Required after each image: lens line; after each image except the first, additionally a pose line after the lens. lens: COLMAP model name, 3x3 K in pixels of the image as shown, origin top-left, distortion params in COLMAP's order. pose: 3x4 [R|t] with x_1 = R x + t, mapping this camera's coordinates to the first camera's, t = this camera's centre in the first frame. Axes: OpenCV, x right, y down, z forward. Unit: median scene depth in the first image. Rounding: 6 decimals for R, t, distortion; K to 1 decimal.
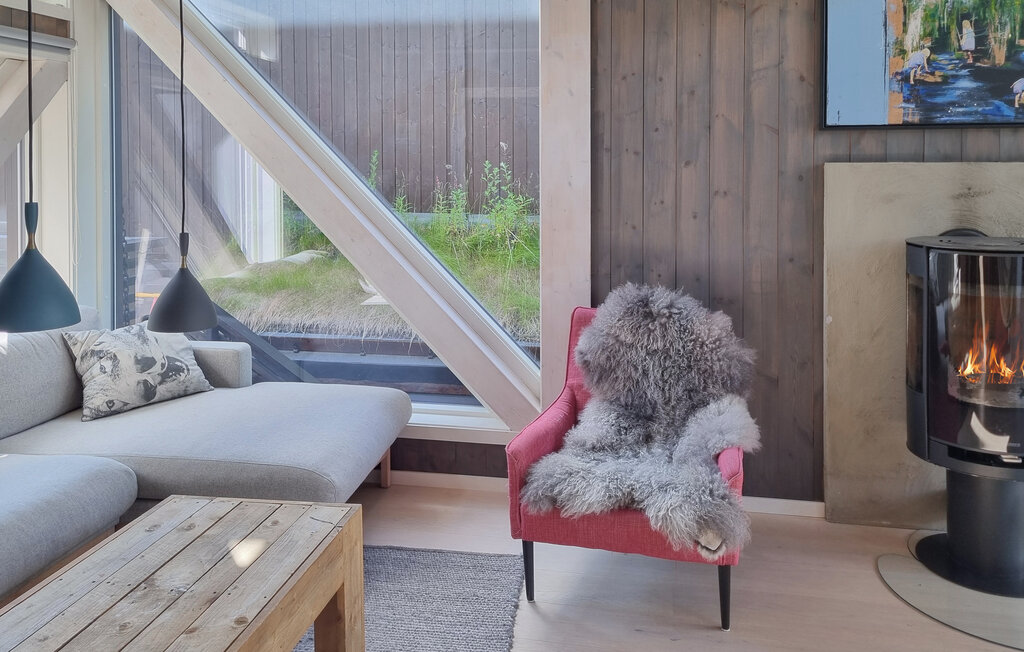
lens RADIAL K [[831.6, 0, 512.4], [0, 831.6, 185.7], [0, 0, 1]] dist [0.033230, -0.006963]
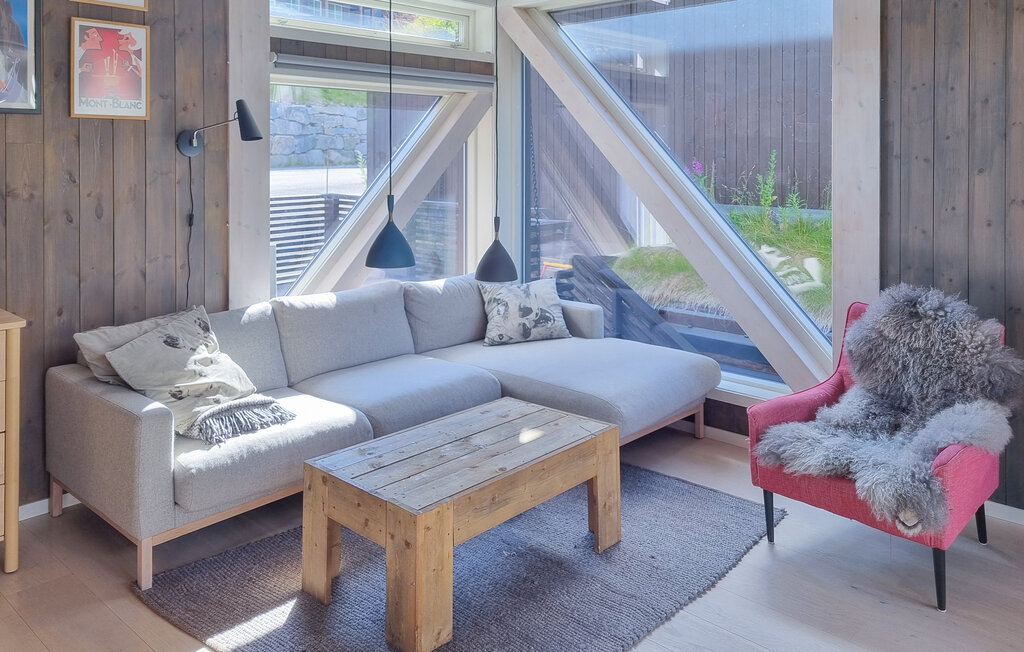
lens RADIAL K [[805.8, 0, 513.0], [0, 805.8, 177.0], [0, 0, 1]] dist [0.042897, -0.019466]
pose [[0.842579, 0.016400, -0.538323, 0.285468], [-0.016957, 0.999849, 0.003918, -0.015037], [0.538306, 0.005827, 0.842729, -0.144818]]
